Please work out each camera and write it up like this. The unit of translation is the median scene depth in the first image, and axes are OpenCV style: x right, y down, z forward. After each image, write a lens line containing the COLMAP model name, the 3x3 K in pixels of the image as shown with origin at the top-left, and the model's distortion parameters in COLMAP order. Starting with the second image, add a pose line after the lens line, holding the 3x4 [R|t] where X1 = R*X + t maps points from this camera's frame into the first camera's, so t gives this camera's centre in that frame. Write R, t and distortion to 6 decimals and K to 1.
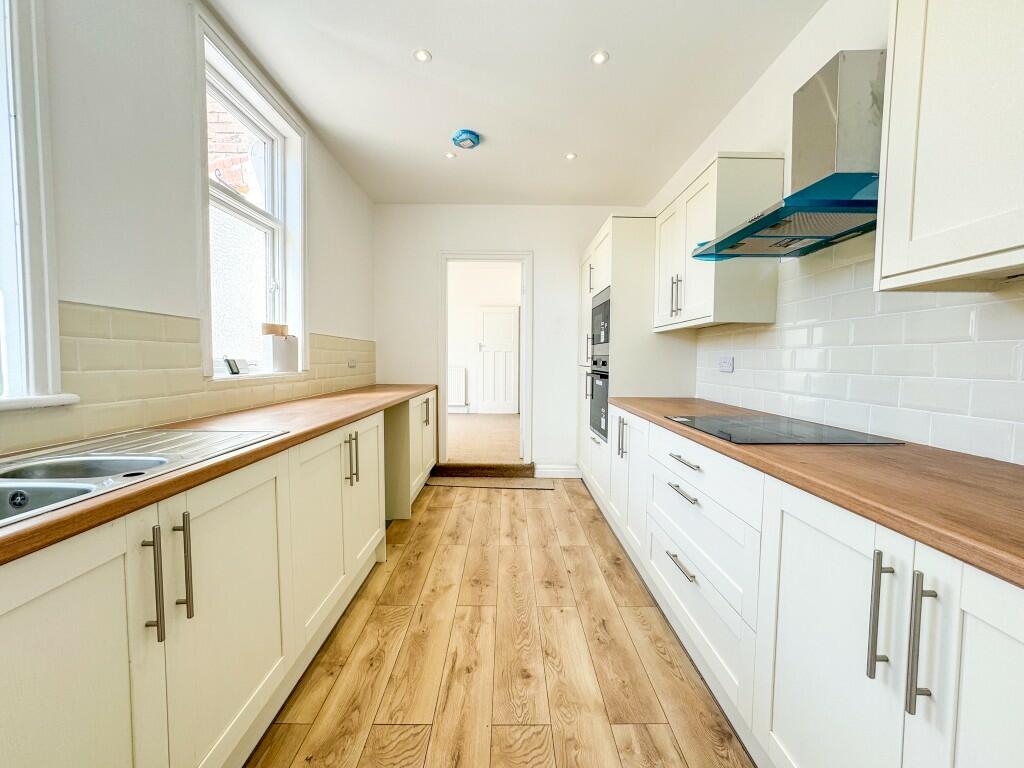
lens RADIAL K [[410.8, 0, 511.4], [0, 410.8, 379.7], [0, 0, 1]] dist [-0.000190, 0.000096]
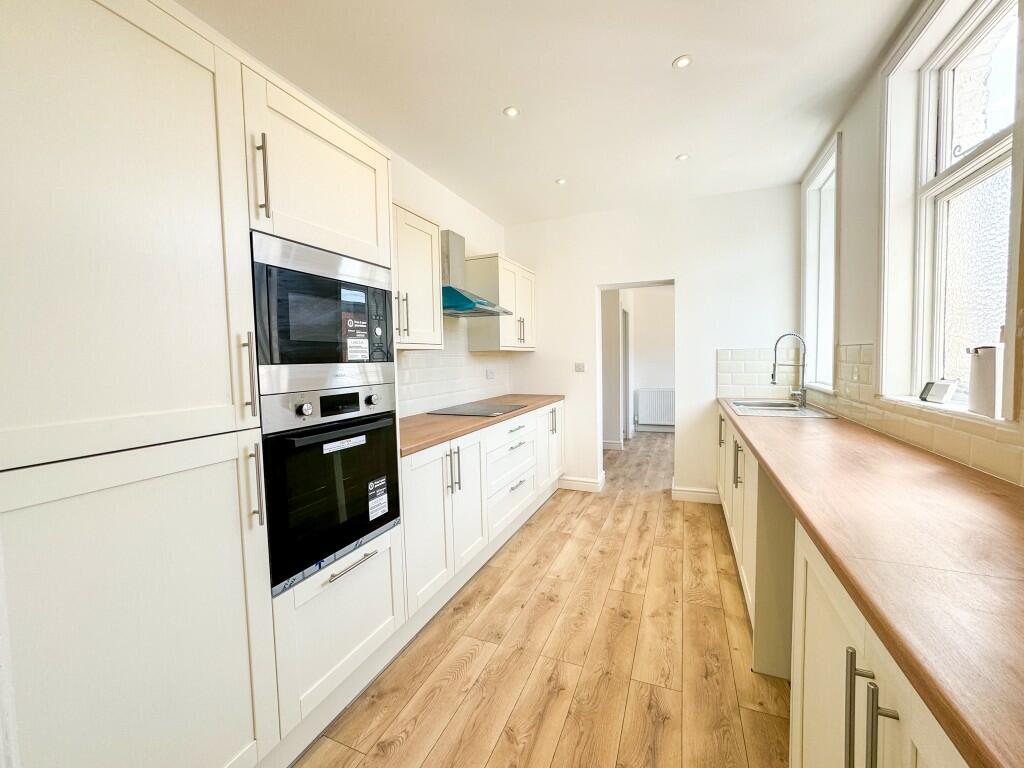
lens RADIAL K [[410.8, 0, 509.9], [0, 410.8, 384.2], [0, 0, 1]] dist [-0.000190, 0.000096]
pose [[-0.915324, -0.013874, 0.402480, -0.229046], [0.033561, 0.993302, 0.110566, -0.162836], [-0.401318, 0.114711, -0.908727, 2.008318]]
